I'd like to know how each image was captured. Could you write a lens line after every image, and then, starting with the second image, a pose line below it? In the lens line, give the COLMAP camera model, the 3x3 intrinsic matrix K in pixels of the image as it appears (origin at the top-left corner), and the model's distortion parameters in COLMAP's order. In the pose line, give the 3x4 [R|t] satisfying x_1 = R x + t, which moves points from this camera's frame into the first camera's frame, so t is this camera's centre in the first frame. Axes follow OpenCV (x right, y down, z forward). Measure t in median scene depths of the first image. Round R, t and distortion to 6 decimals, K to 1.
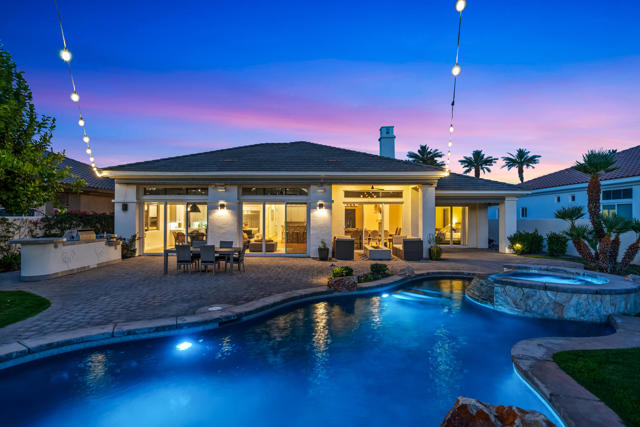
lens RADIAL K [[319.5, 0, 320.0], [0, 319.5, 213.5], [0, 0, 1]] dist [-0.000535, -0.000157]
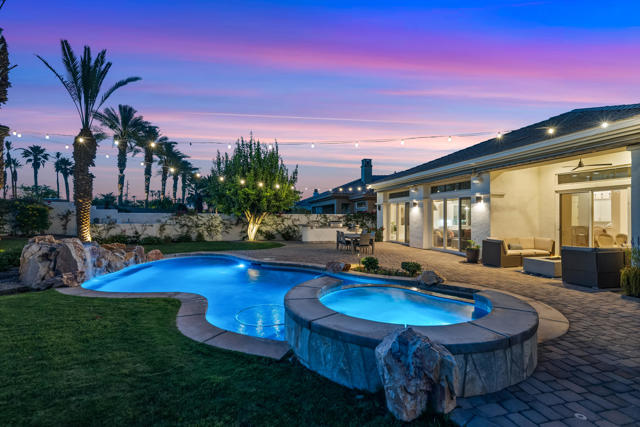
lens RADIAL K [[286.2, 0, 320.0], [0, 286.2, 213.5], [0, 0, 1]] dist [0.000029, 0.000234]
pose [[0.247289, -0.012233, -0.968865, 0.627941], [0.004103, 0.999925, -0.011578, 0.021060], [0.968933, -0.001112, 0.247320, 0.398661]]
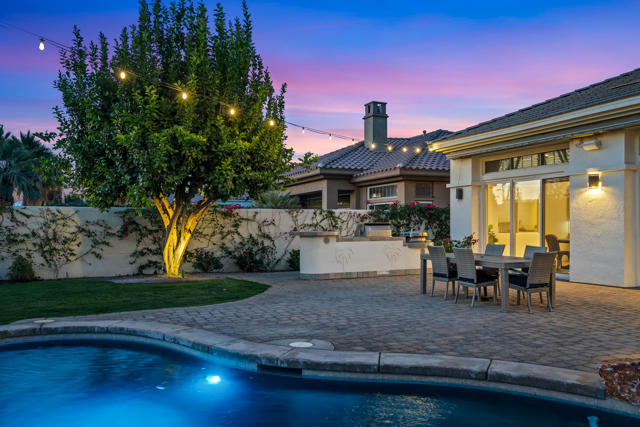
lens RADIAL K [[499.4, 0, 320.1], [0, 499.4, 231.0], [0, 0, 1]] dist [0.010166, 0.003322]
pose [[0.411387, 0.008531, -0.911421, 0.220235], [0.011773, 0.999823, 0.014673, 0.038815], [0.911385, -0.016767, 0.411214, 0.305102]]
